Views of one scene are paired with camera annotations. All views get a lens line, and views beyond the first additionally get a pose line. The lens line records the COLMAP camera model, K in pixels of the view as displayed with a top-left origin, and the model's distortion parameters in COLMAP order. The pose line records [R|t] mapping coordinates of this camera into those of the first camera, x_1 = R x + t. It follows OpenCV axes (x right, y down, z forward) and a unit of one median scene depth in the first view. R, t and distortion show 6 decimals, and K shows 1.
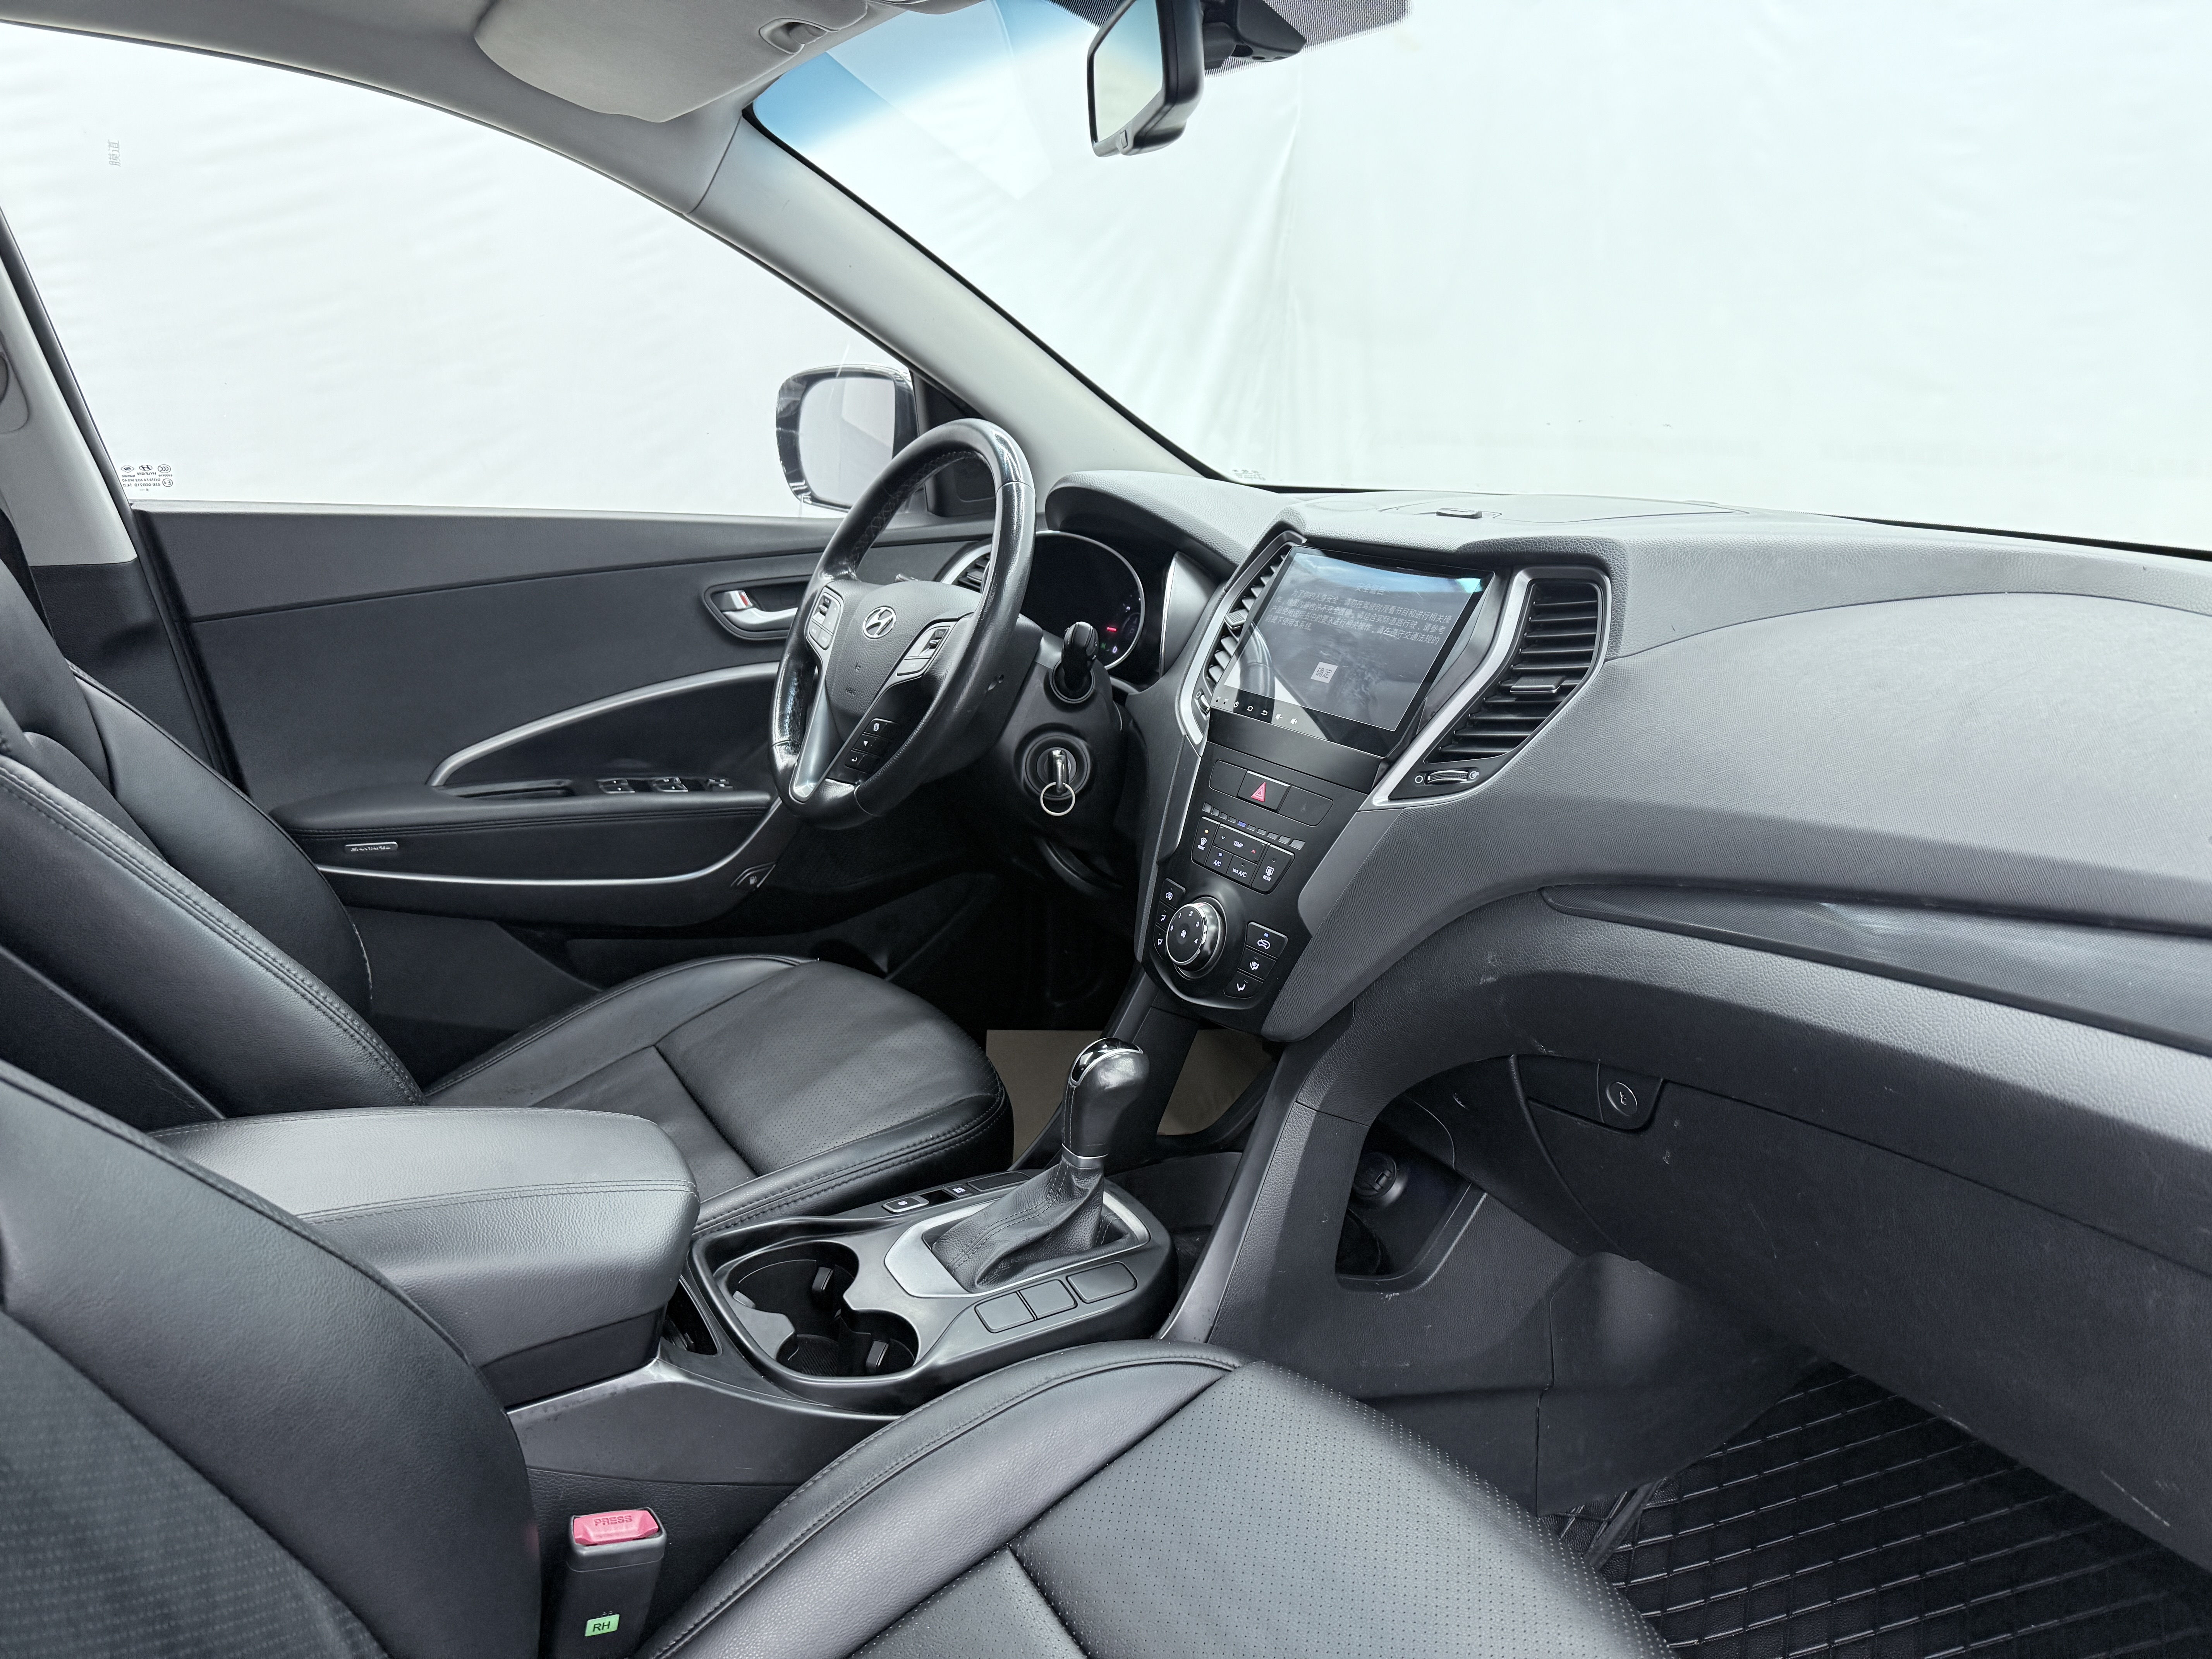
lens RADIAL K [[1545.2, 0, 1106.6], [0, 1545.2, 829.1], [0, 0, 1]] dist [0.050907, -0.078611]
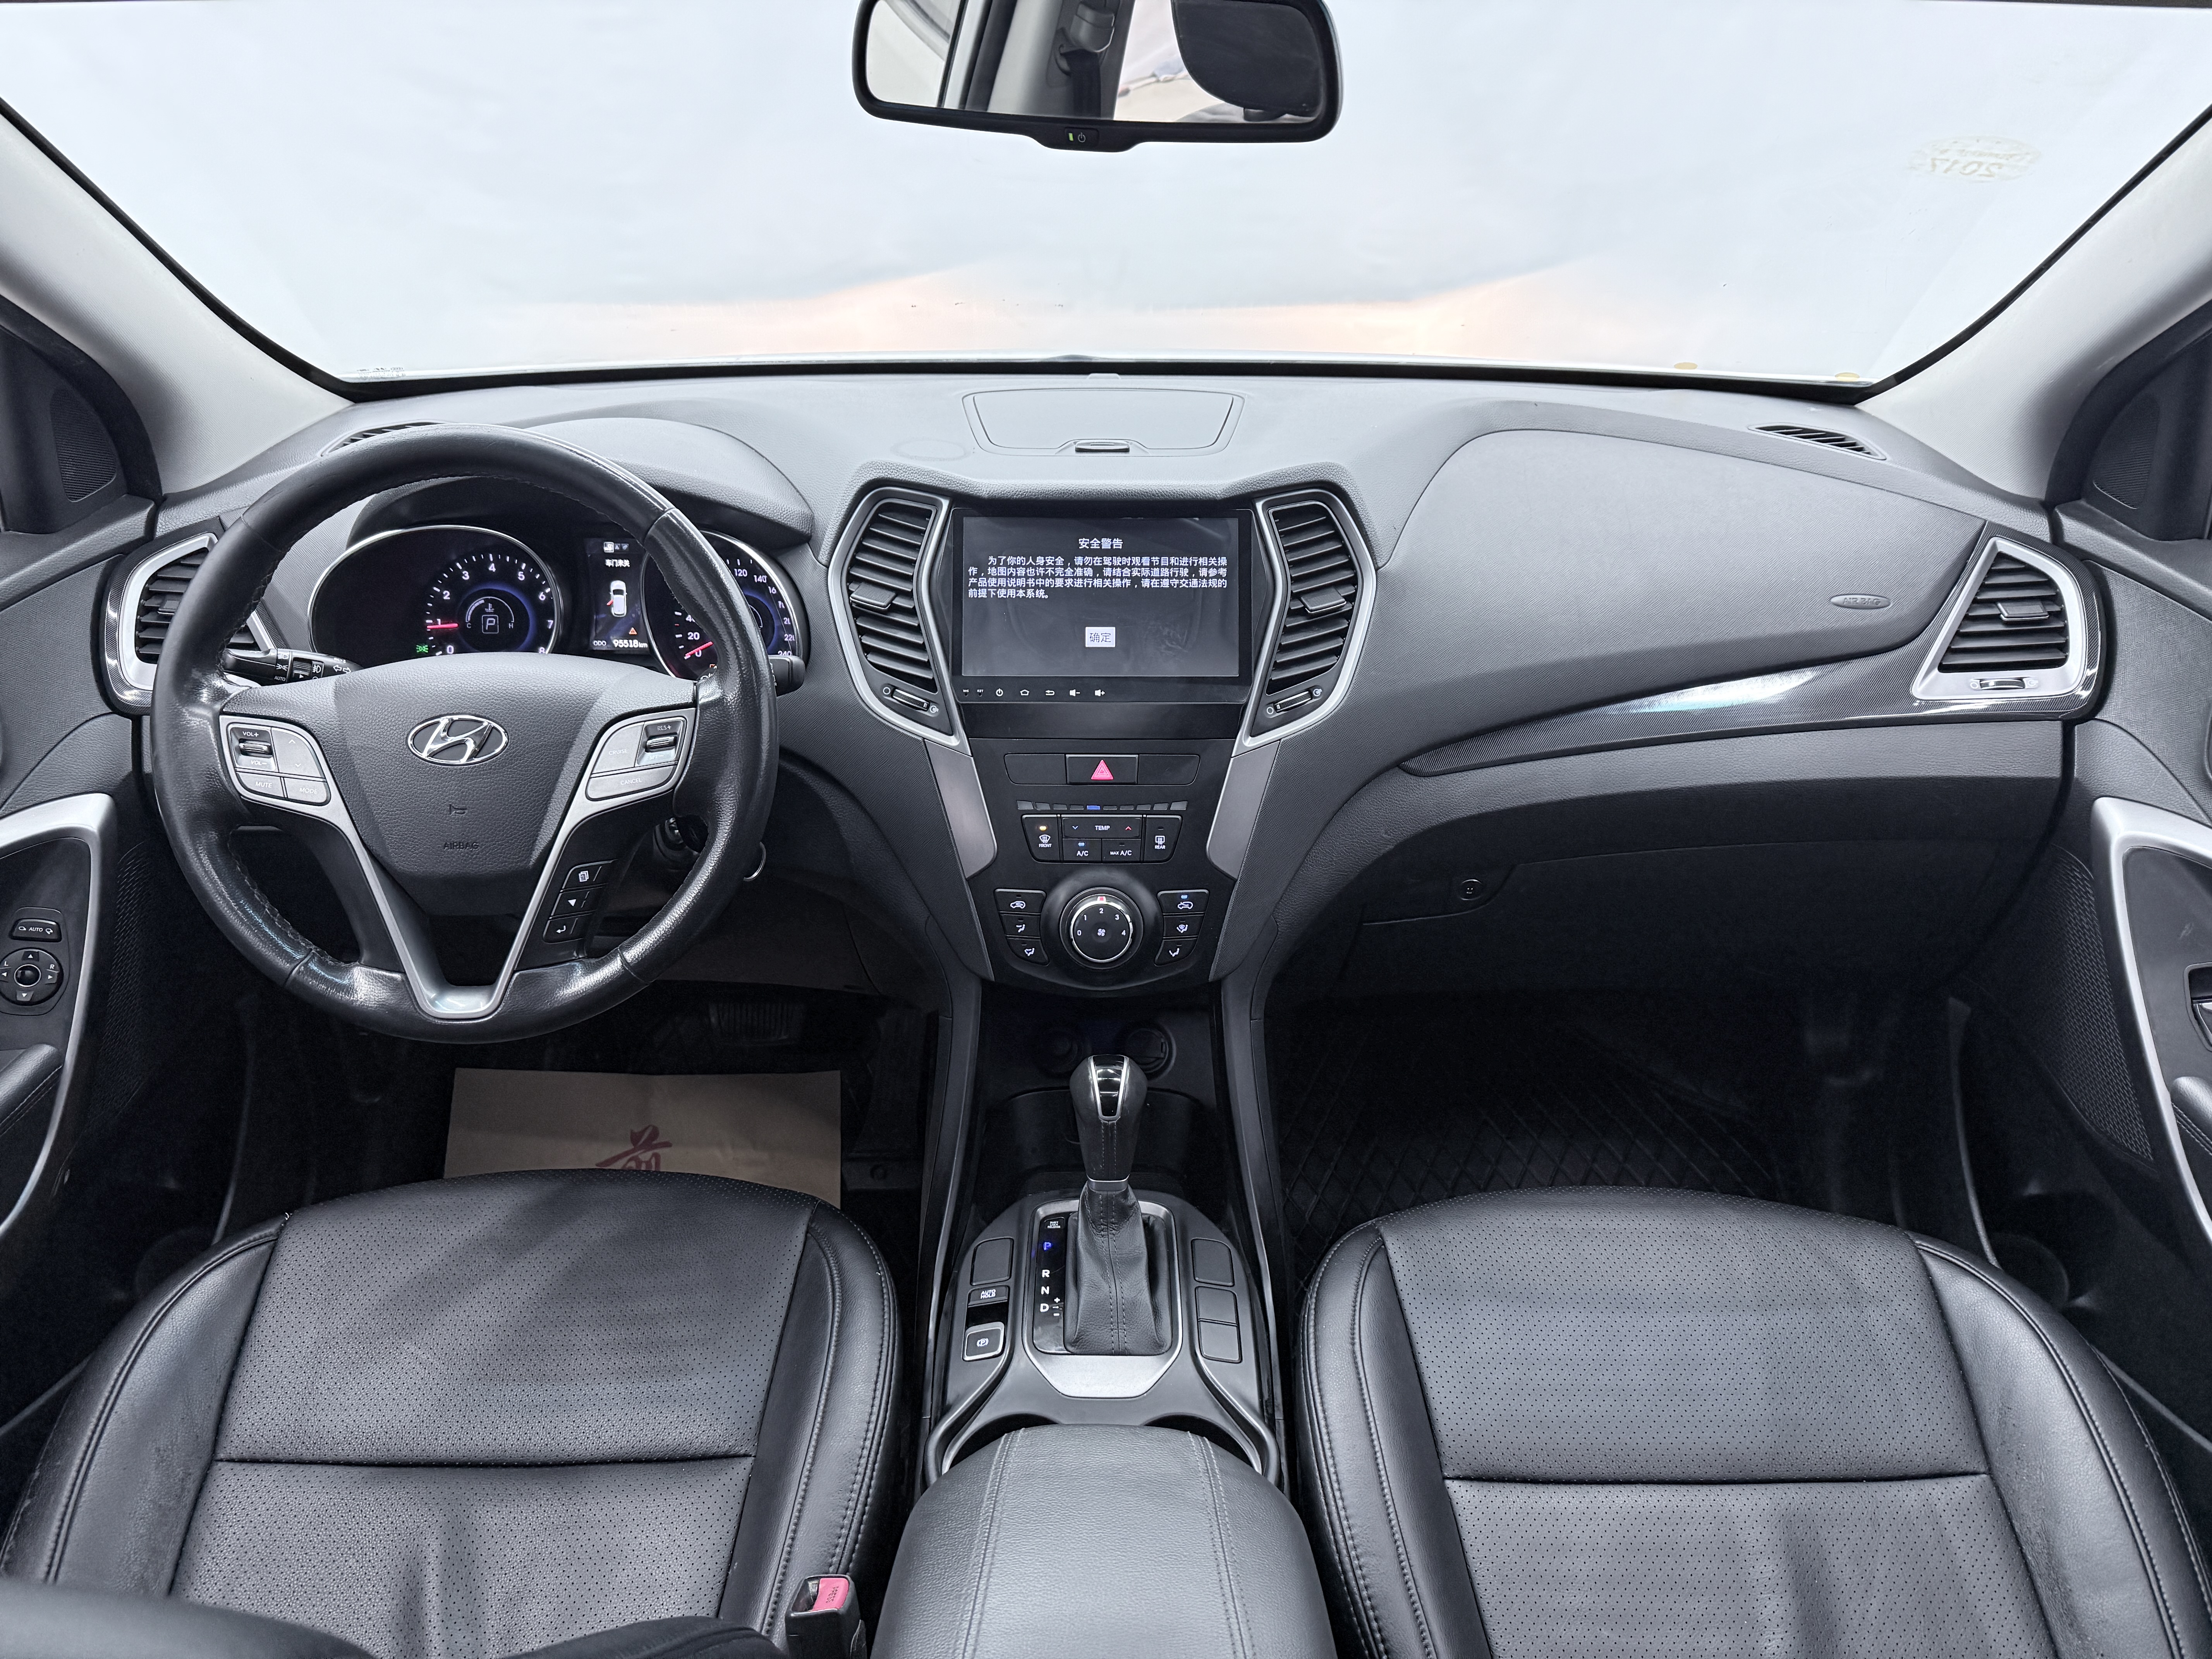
lens RADIAL K [[1545.2, 0, 1120.7], [0, 1545.2, 827.7], [0, 0, 1]] dist [0.050907, -0.078611]
pose [[0.504540, -0.398899, 0.765715, -0.702475], [0.234108, 0.916853, 0.323378, -0.323751], [-0.831043, 0.016103, 0.555974, 0.452086]]
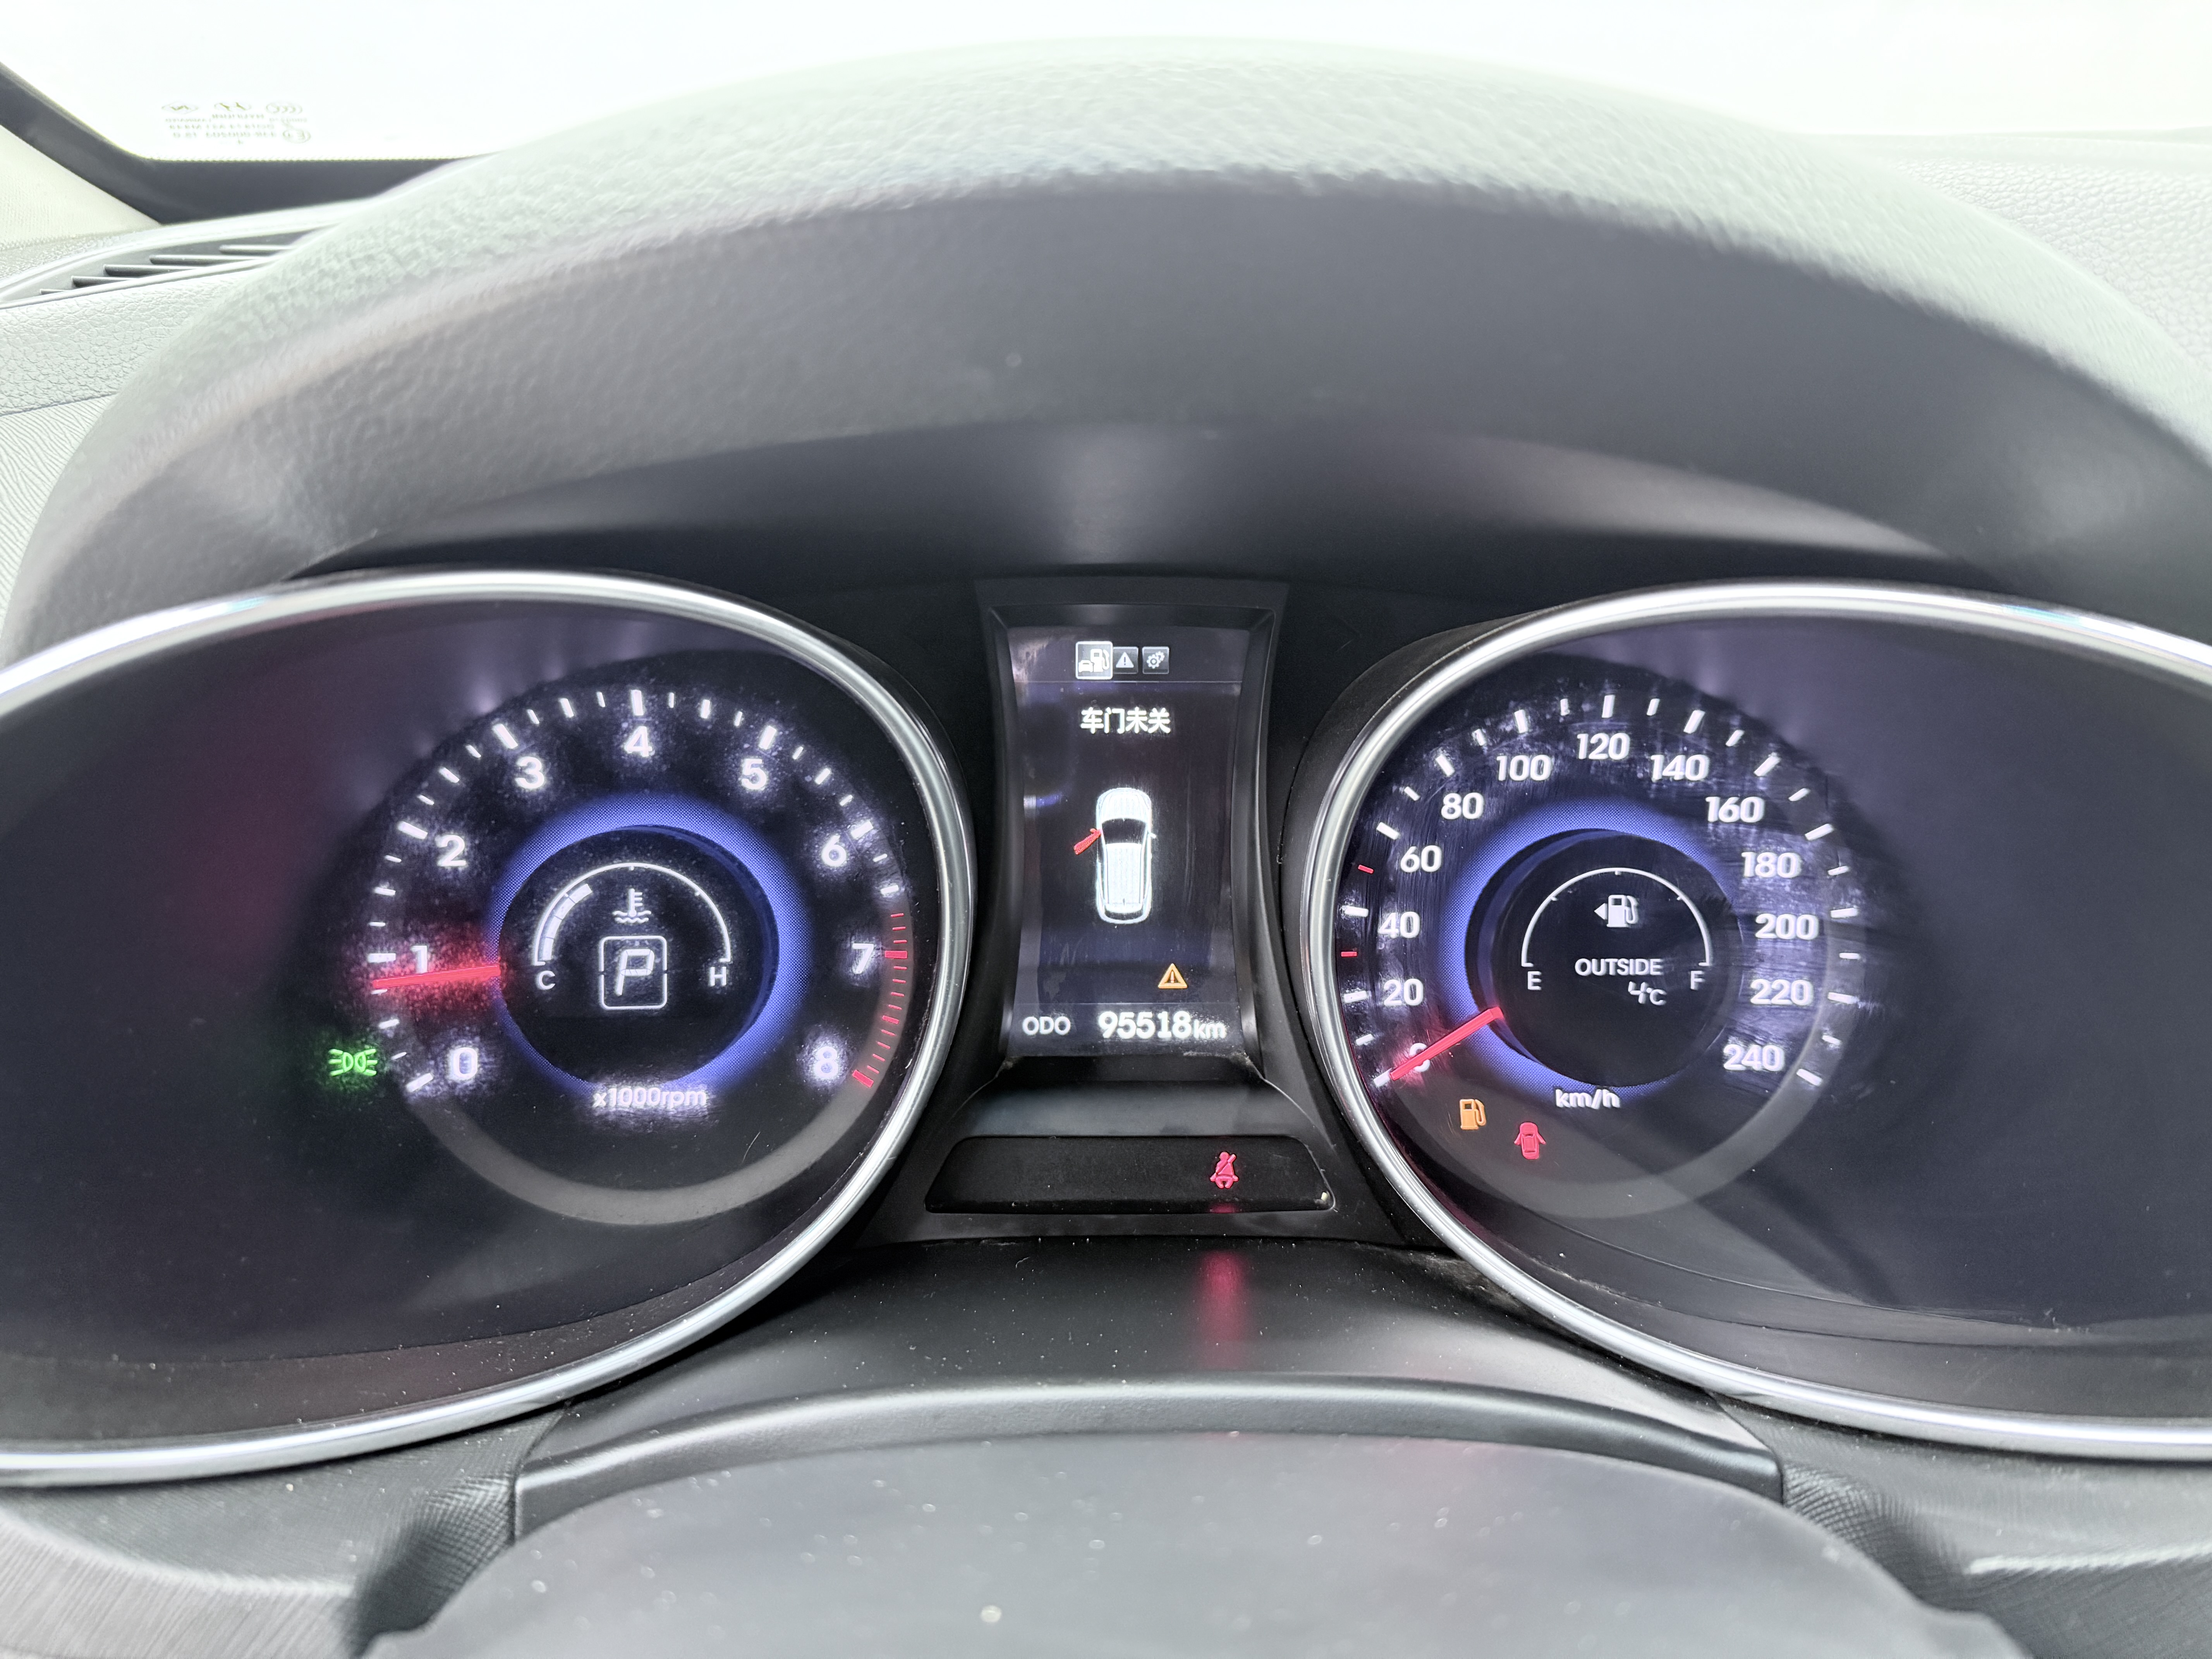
lens RADIAL K [[1545.2, 0, 1155.1], [0, 1545.2, 857.4], [0, 0, 1]] dist [0.050907, -0.078611]
pose [[0.472384, -0.368549, 0.800640, -0.161213], [0.234412, 0.928198, 0.288962, -0.276876], [-0.849649, 0.051179, 0.524859, 1.260640]]
